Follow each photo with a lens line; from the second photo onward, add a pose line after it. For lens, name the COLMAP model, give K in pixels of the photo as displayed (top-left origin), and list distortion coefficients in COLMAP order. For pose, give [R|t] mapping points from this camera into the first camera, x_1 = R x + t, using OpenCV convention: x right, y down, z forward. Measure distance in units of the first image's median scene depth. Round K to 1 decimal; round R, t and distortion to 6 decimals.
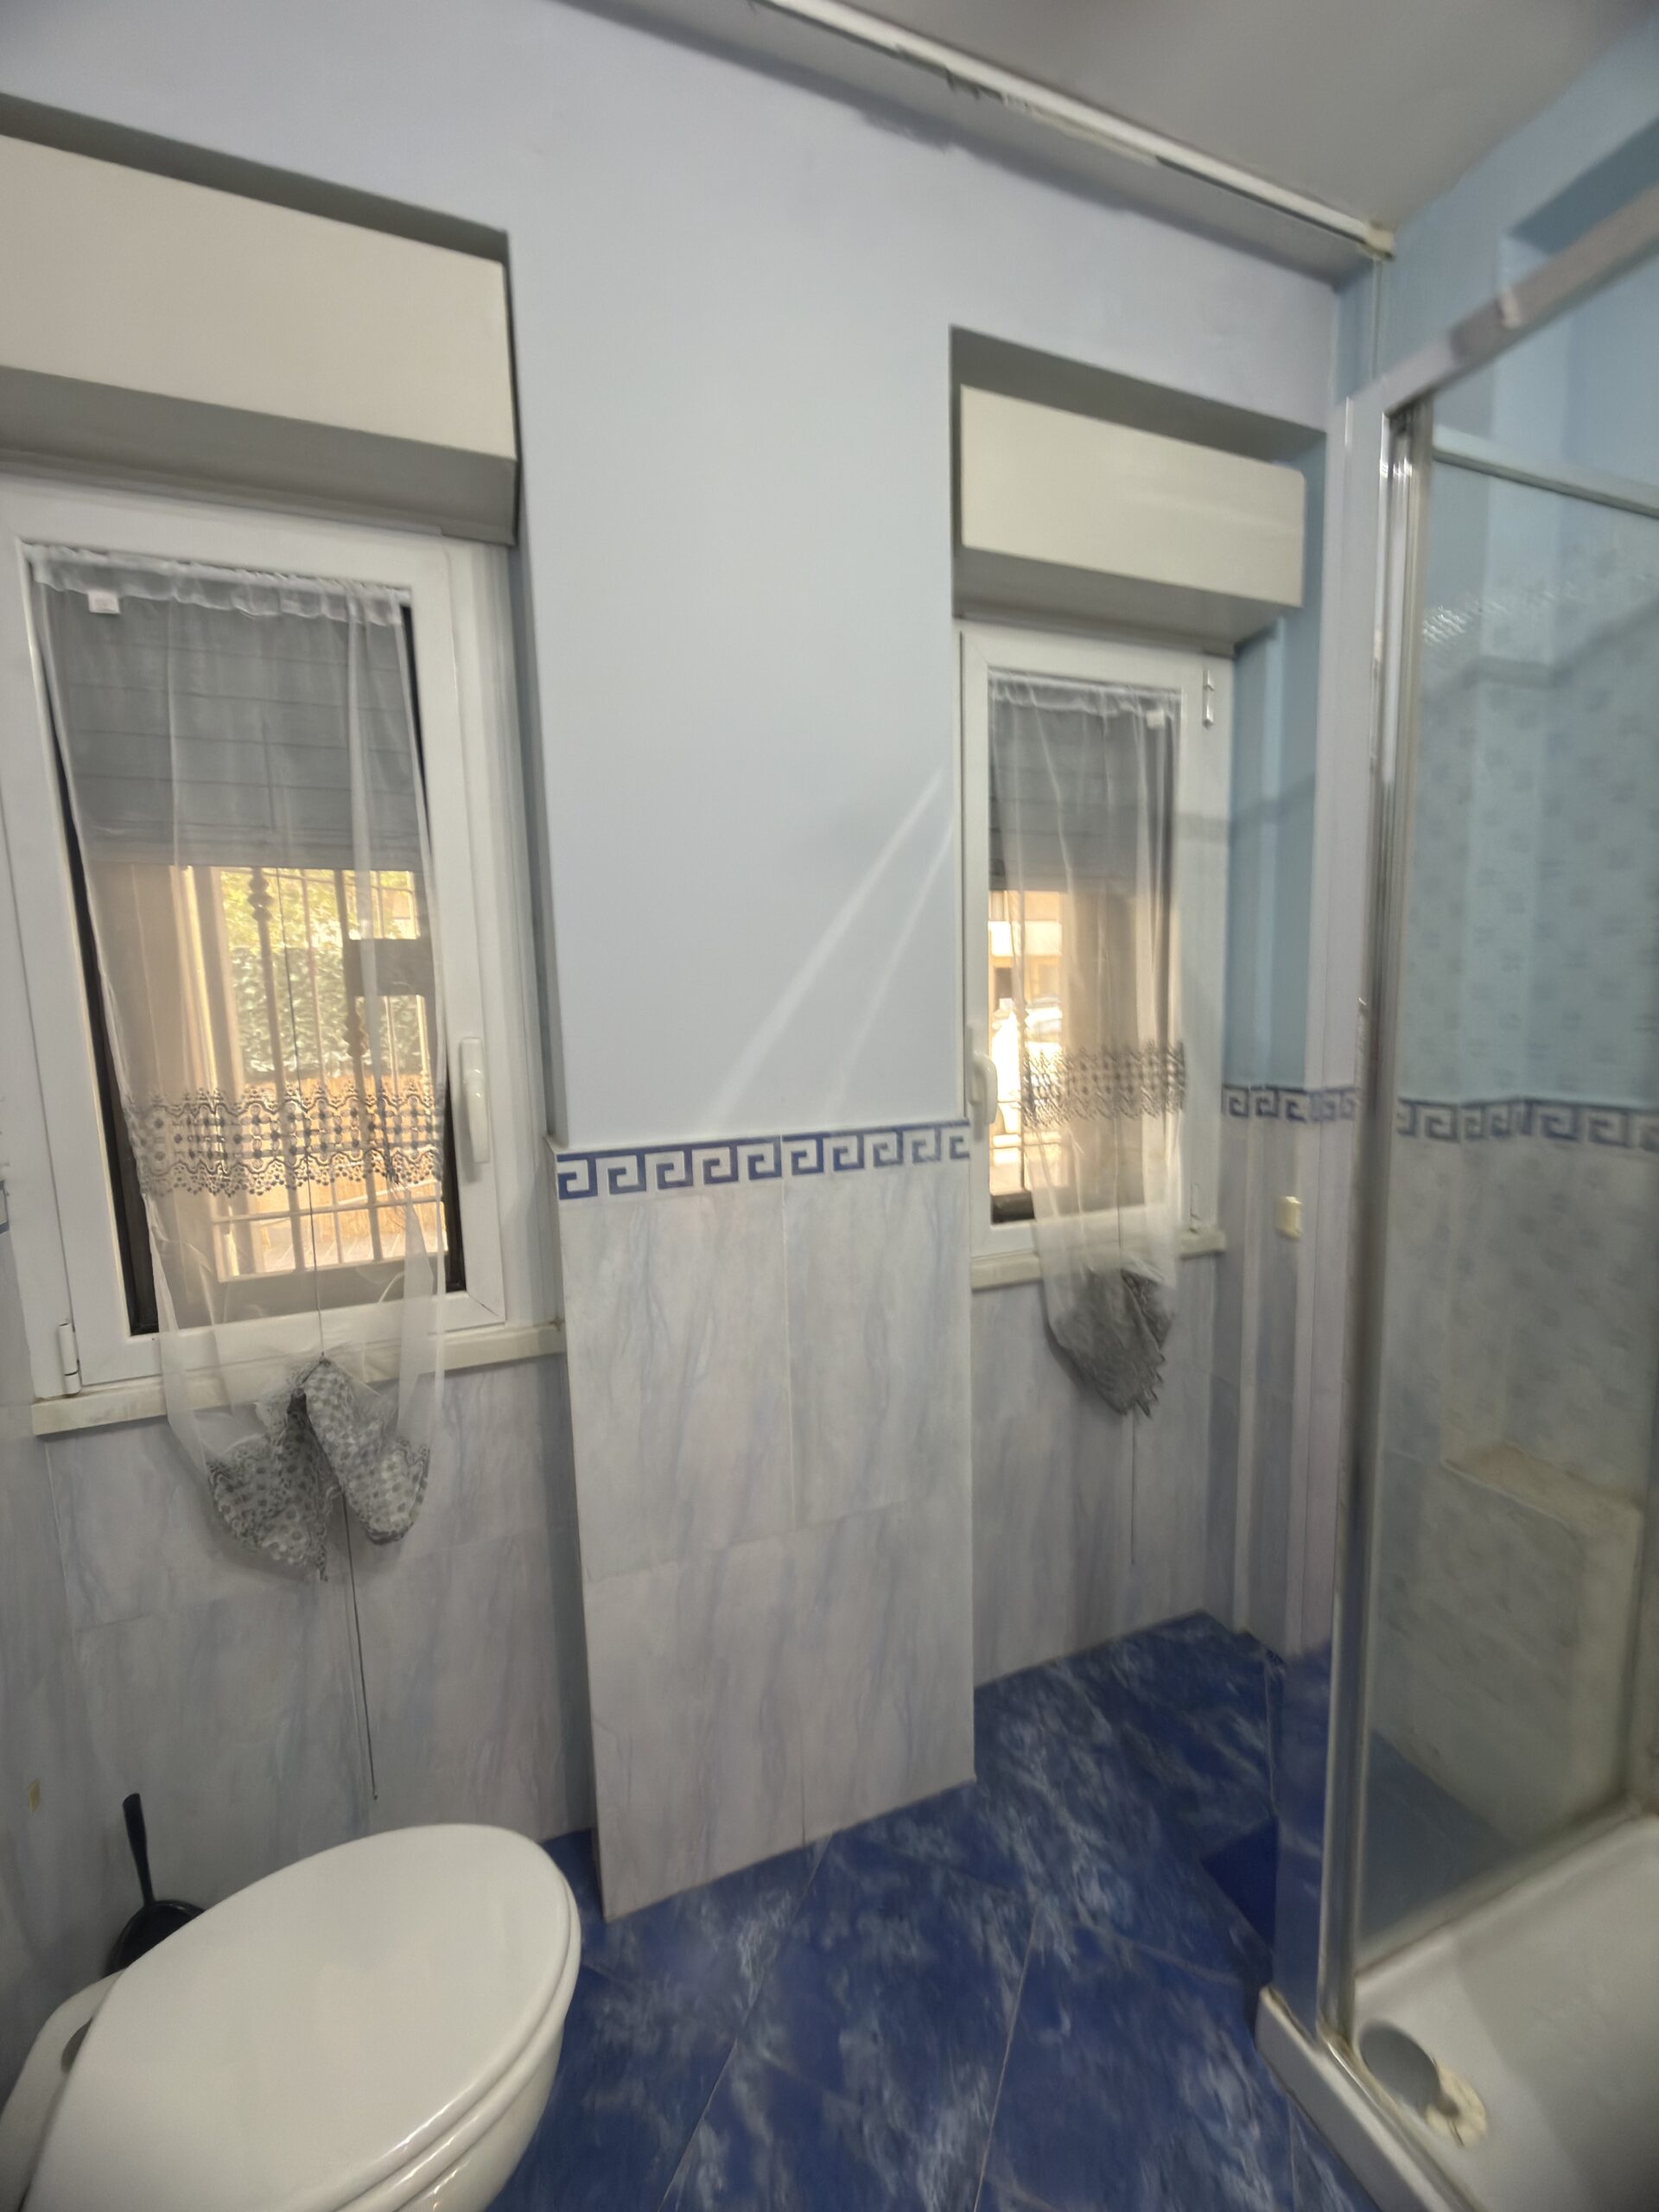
lens RADIAL K [[887.2, 0, 834.1], [0, 887.2, 1108.3], [0, 0, 1]] dist [-0.002338, -0.001520]
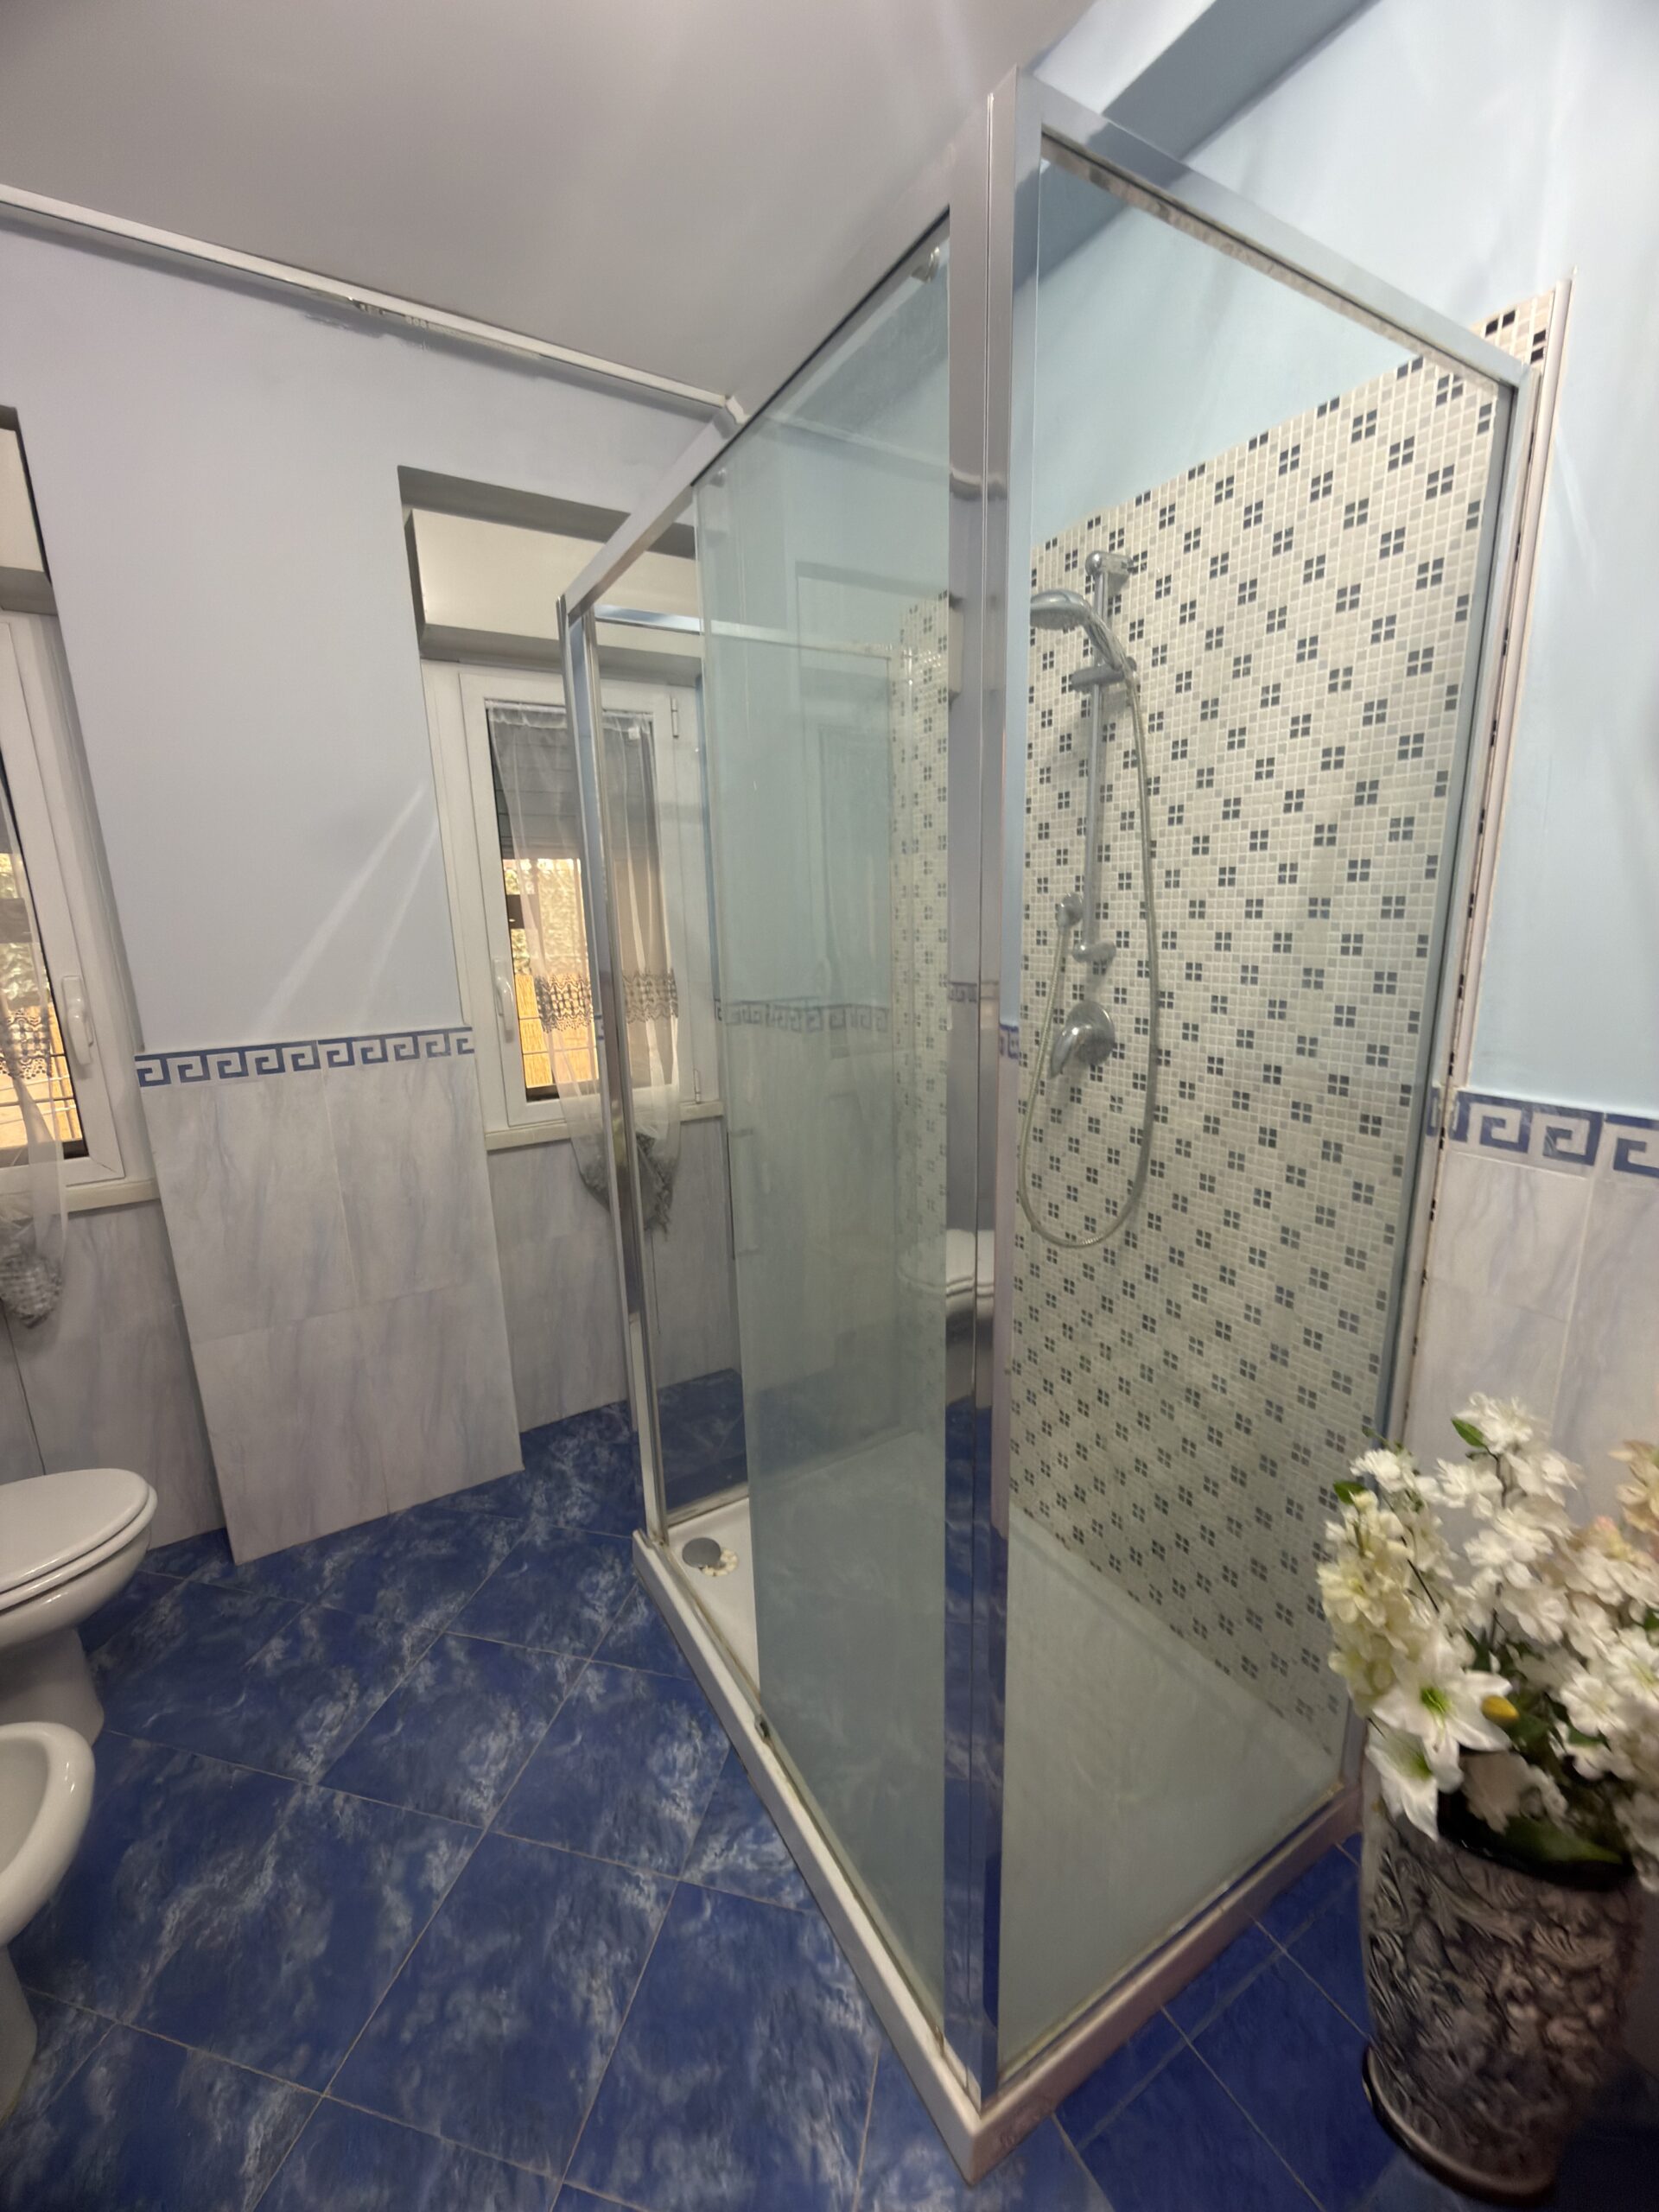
lens RADIAL K [[887.2, 0, 829.5], [0, 887.2, 1107.9], [0, 0, 1]] dist [-0.002338, -0.001520]
pose [[0.984434, -0.040094, 0.171121, 0.501627], [0.023753, 0.995050, 0.096497, 0.020270], [-0.174143, -0.090930, 0.980513, -0.574695]]
